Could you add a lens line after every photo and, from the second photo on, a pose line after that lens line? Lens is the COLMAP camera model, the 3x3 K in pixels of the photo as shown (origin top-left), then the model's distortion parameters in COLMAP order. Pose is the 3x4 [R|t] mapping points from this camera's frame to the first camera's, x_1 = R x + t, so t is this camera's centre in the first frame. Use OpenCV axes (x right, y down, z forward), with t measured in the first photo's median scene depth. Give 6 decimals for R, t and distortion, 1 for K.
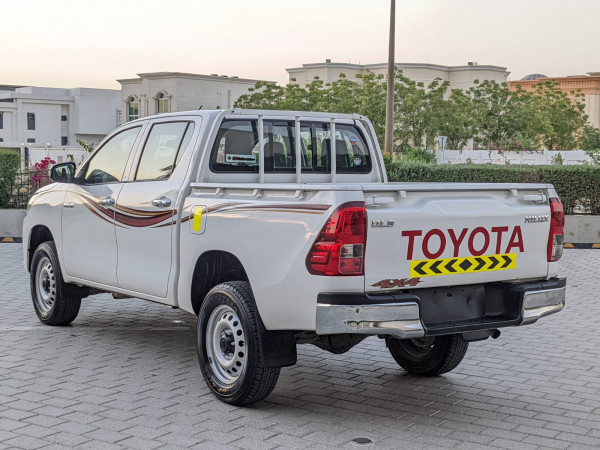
lens RADIAL K [[966.5, 0, 299.8], [0, 966.5, 225.0], [0, 0, 1]] dist [0.061906, 0.000000]
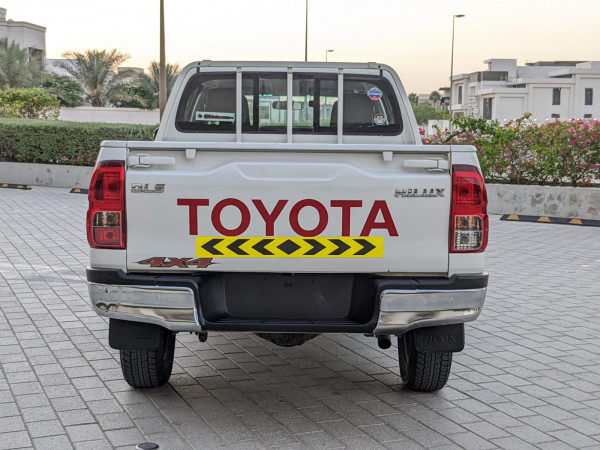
lens RADIAL K [[966.5, 0, 303.9], [0, 966.5, 222.9], [0, 0, 1]] dist [0.061906, 0.000000]
pose [[0.834464, 0.051356, -0.548664, 0.594494], [-0.039626, 0.998663, 0.033211, -0.004231], [0.549636, -0.005972, 0.835383, 0.353363]]
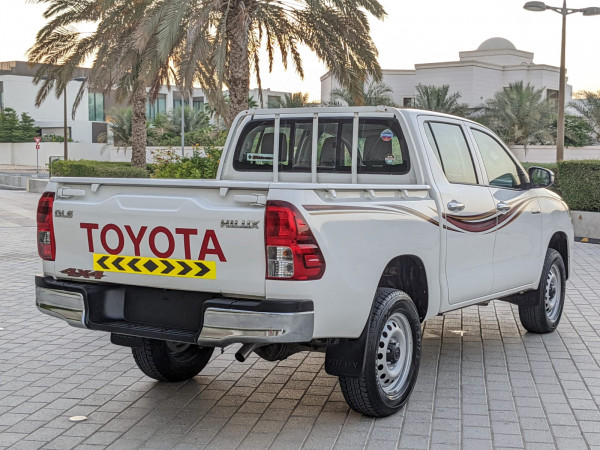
lens RADIAL K [[966.5, 0, 303.4], [0, 966.5, 227.0], [0, 0, 1]] dist [0.061906, 0.000000]
pose [[0.415397, 0.053502, -0.908066, 1.057464], [-0.067674, 0.997320, 0.027803, -0.031511], [0.907120, 0.049903, 0.417904, 0.728838]]
